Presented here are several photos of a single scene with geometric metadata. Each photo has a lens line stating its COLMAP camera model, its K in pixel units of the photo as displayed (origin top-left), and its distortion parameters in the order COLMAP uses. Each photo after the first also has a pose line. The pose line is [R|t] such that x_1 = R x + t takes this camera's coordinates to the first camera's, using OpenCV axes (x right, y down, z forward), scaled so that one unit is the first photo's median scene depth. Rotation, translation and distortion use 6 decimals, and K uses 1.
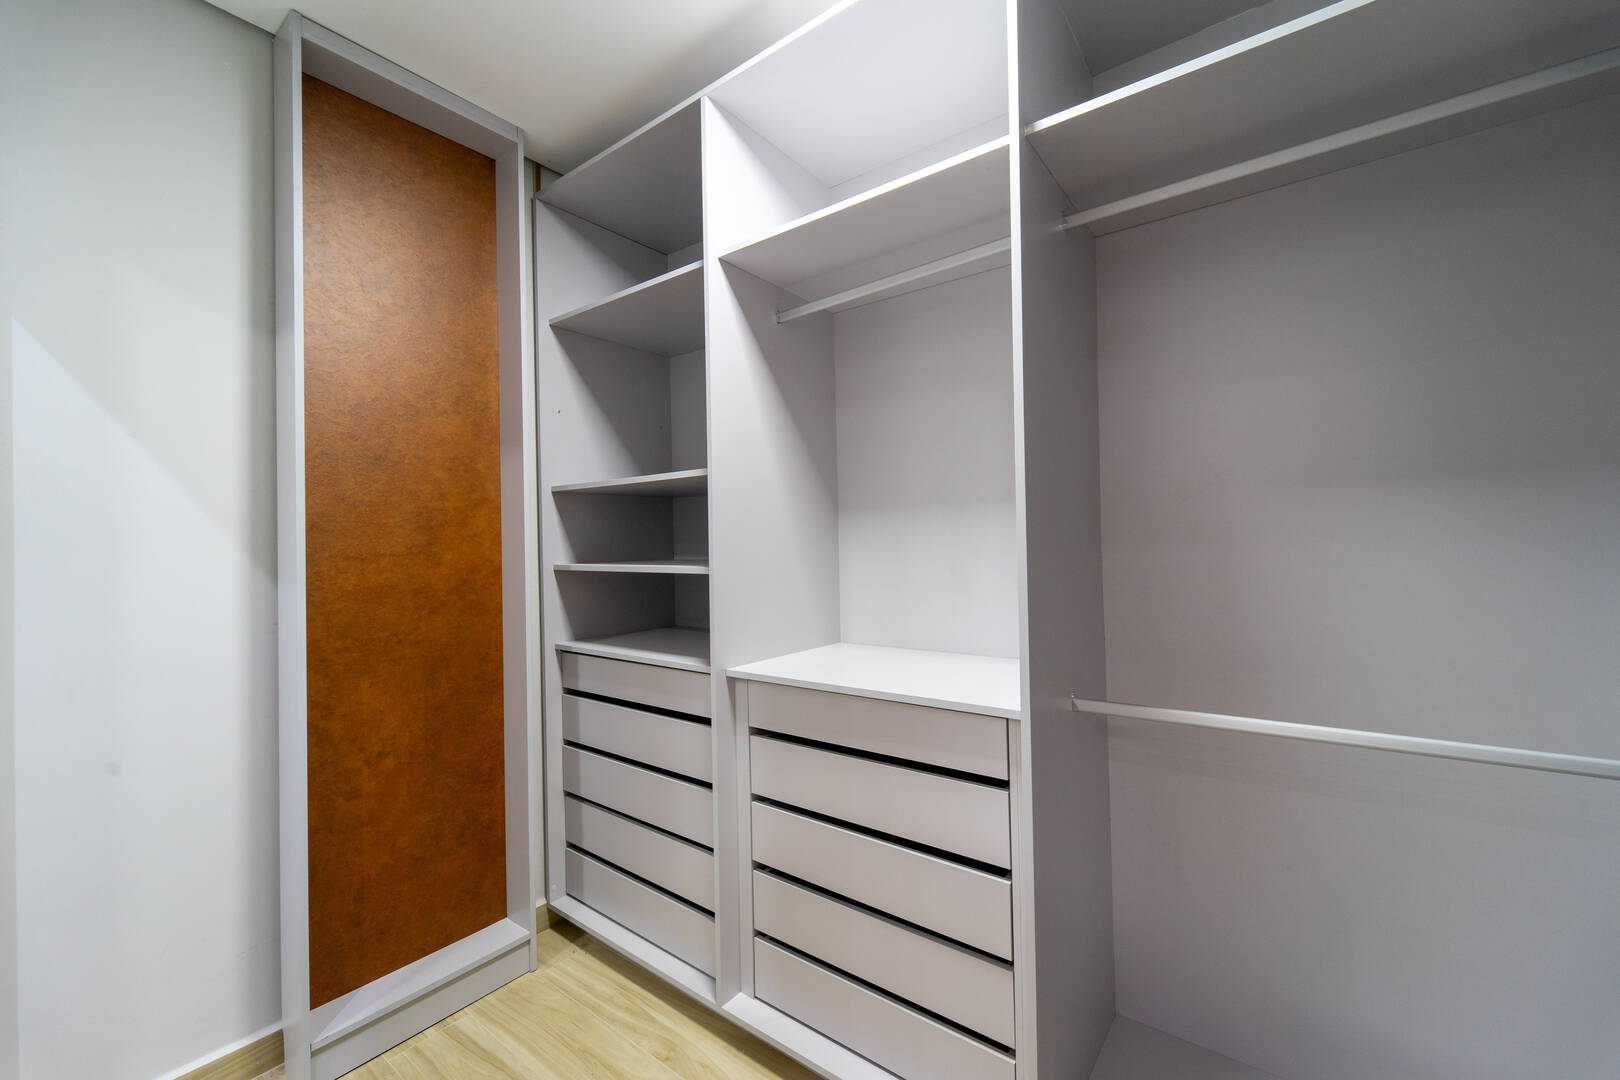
lens RADIAL K [[648.6, 0, 813.7], [0, 648.6, 541.4], [0, 0, 1]] dist [0.001464, -0.001552]
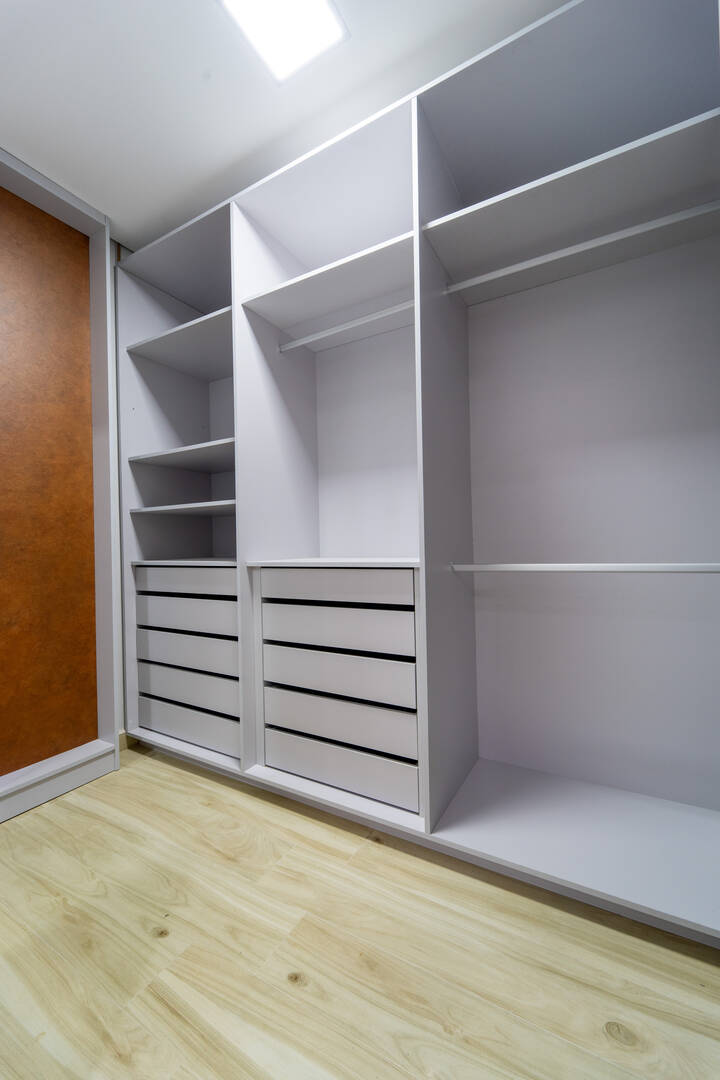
lens RADIAL K [[432.4, 0, 363.8], [0, 432.4, 543.1], [0, 0, 1]] dist [0.001464, -0.001552]
pose [[0.991591, -0.000755, 0.129412, 0.012406], [0.000620, 0.999999, 0.001080, 0.140292], [-0.129413, -0.000991, 0.991590, -0.088747]]
